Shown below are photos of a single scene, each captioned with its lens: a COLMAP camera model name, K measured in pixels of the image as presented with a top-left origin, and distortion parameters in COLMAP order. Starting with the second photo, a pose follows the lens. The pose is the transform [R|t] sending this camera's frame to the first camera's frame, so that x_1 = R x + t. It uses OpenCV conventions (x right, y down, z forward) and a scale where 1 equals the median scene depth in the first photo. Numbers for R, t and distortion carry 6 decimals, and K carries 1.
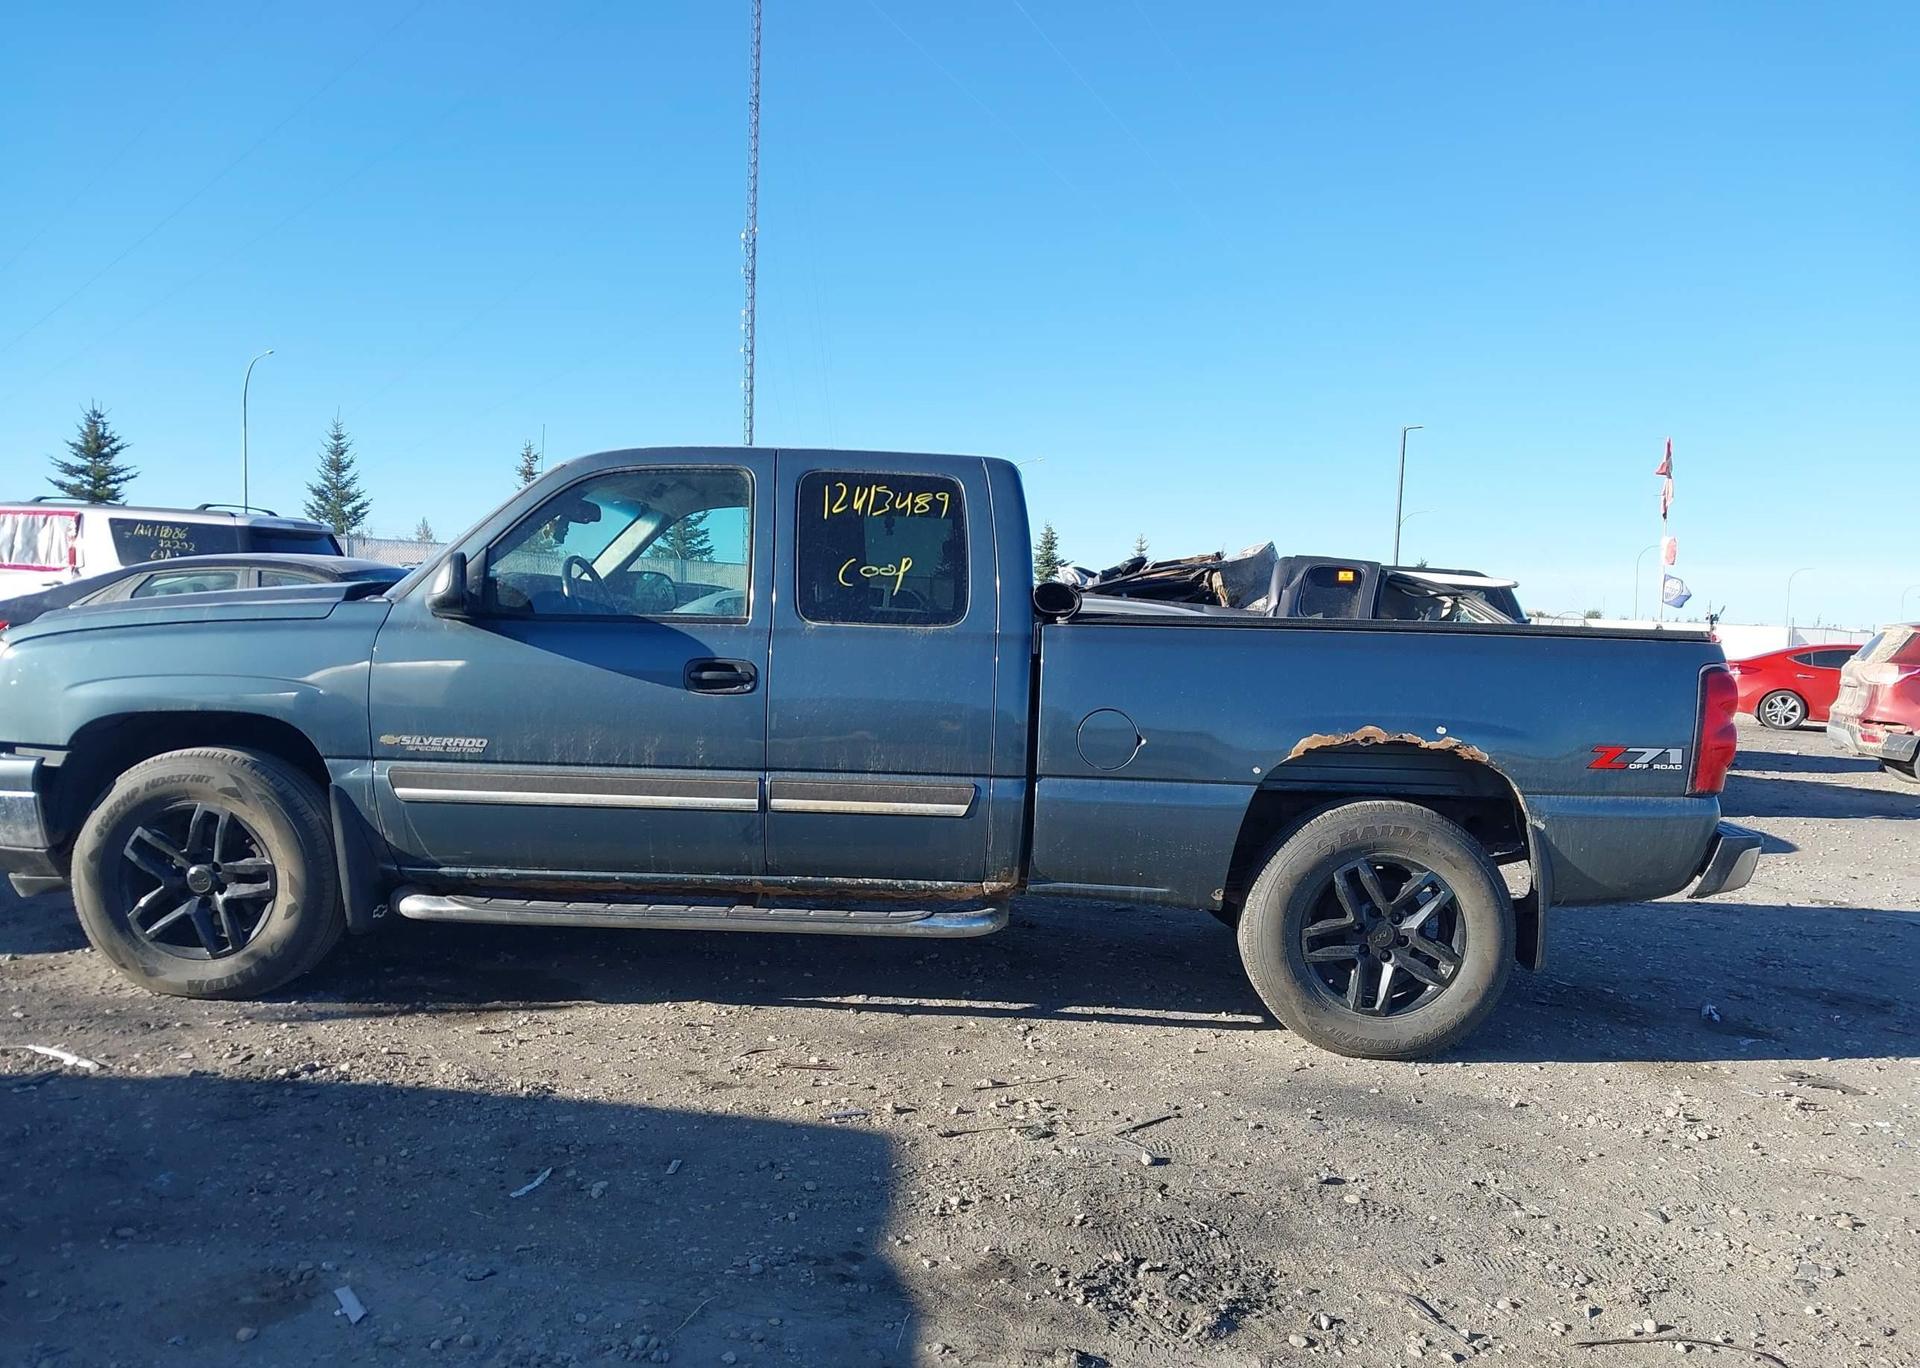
lens RADIAL K [[1532.0, 0, 926.9], [0, 1532.0, 687.9], [0, 0, 1]] dist [0.036678, -0.036225]
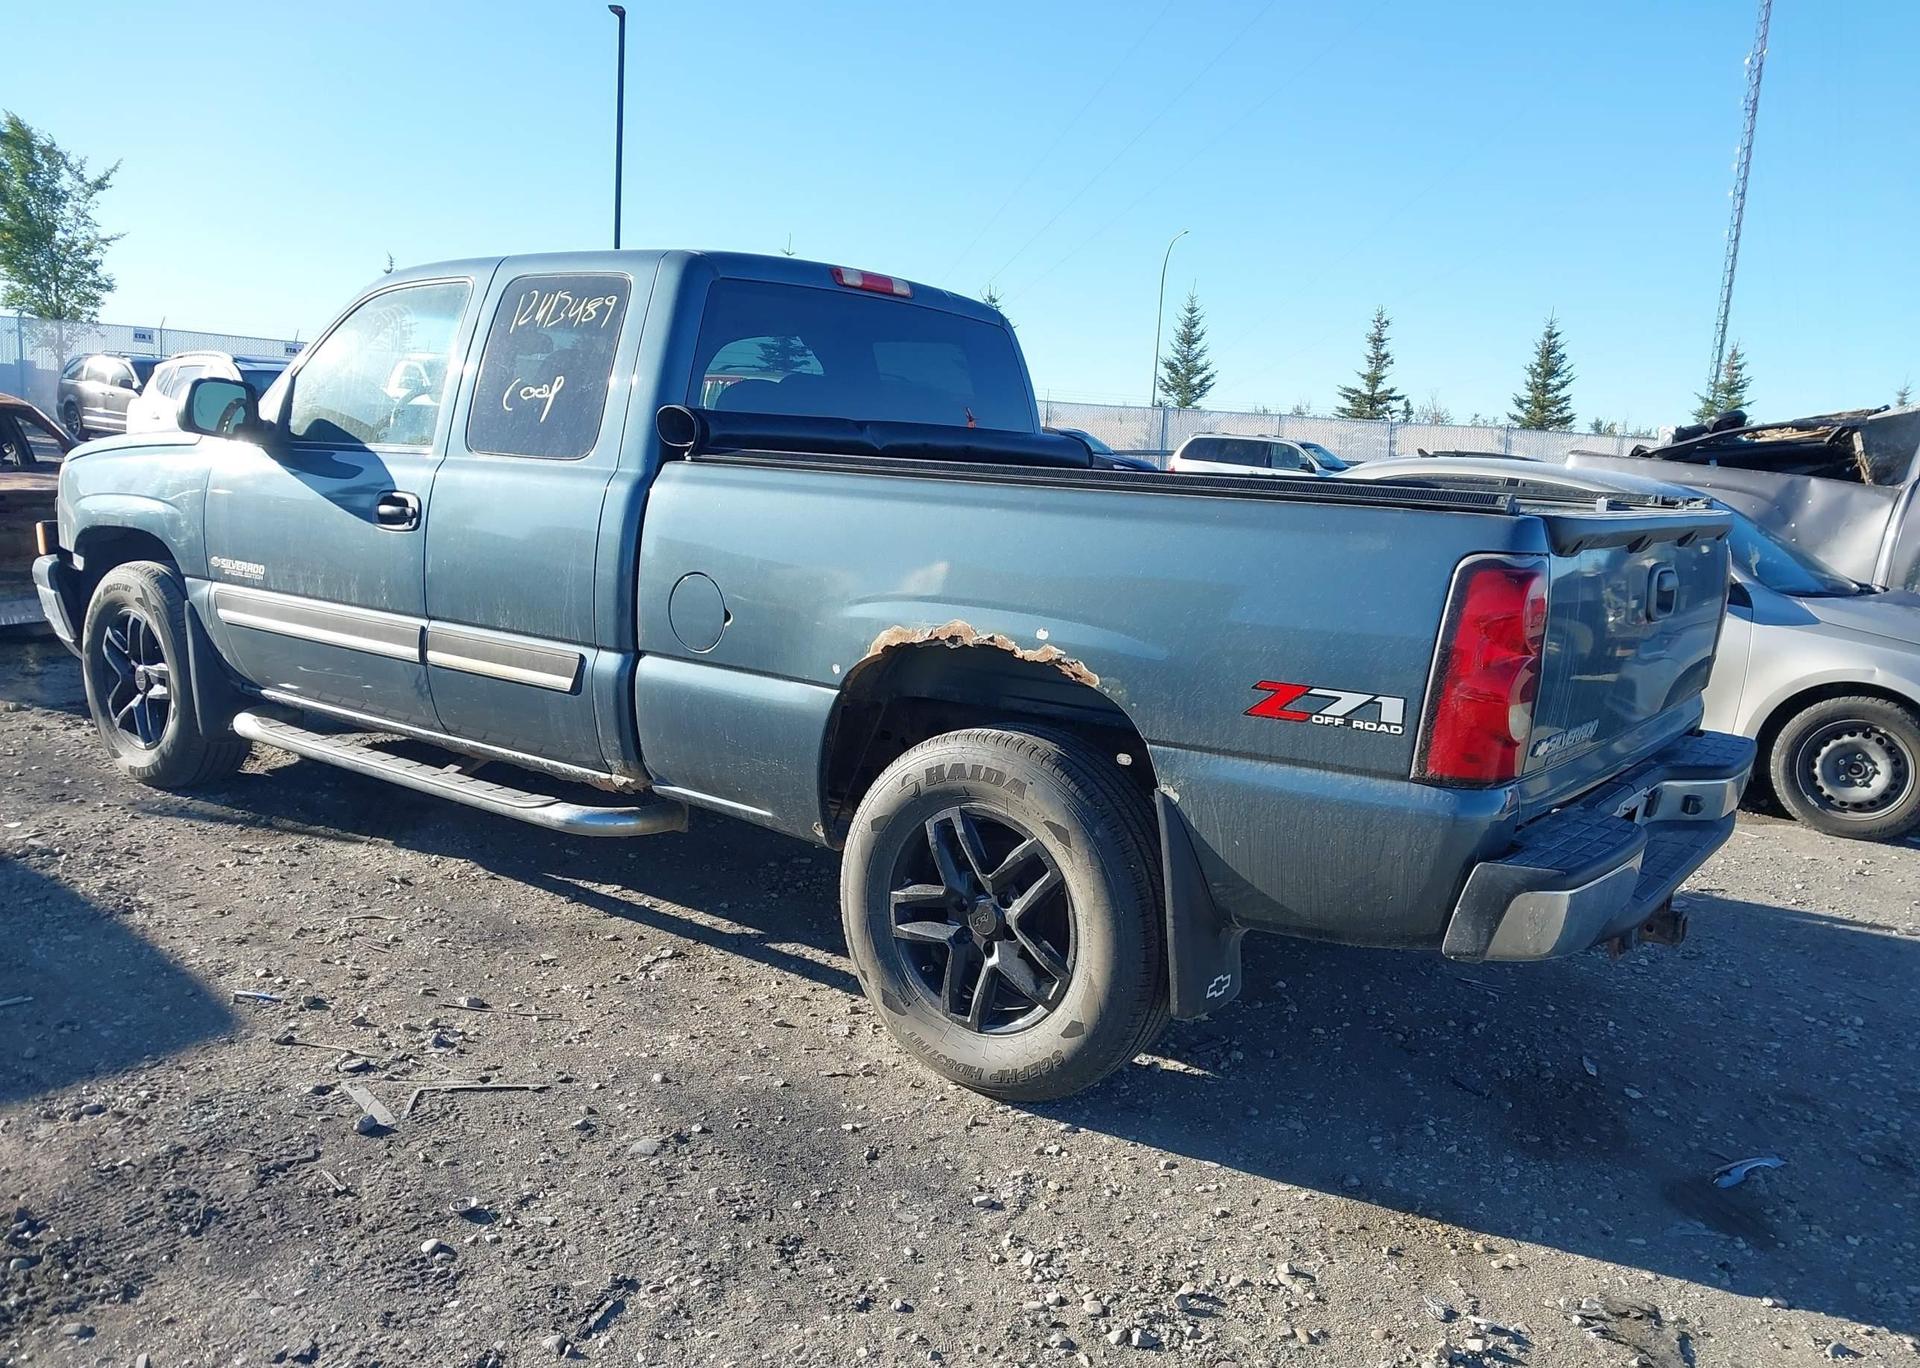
lens RADIAL K [[1532.0, 0, 956.2], [0, 1532.0, 675.0], [0, 0, 1]] dist [0.036678, -0.036225]
pose [[0.821929, 0.096394, -0.561373, 0.665183], [-0.056694, 0.994527, 0.087762, -0.010419], [0.566761, -0.040308, 0.822896, 0.423753]]
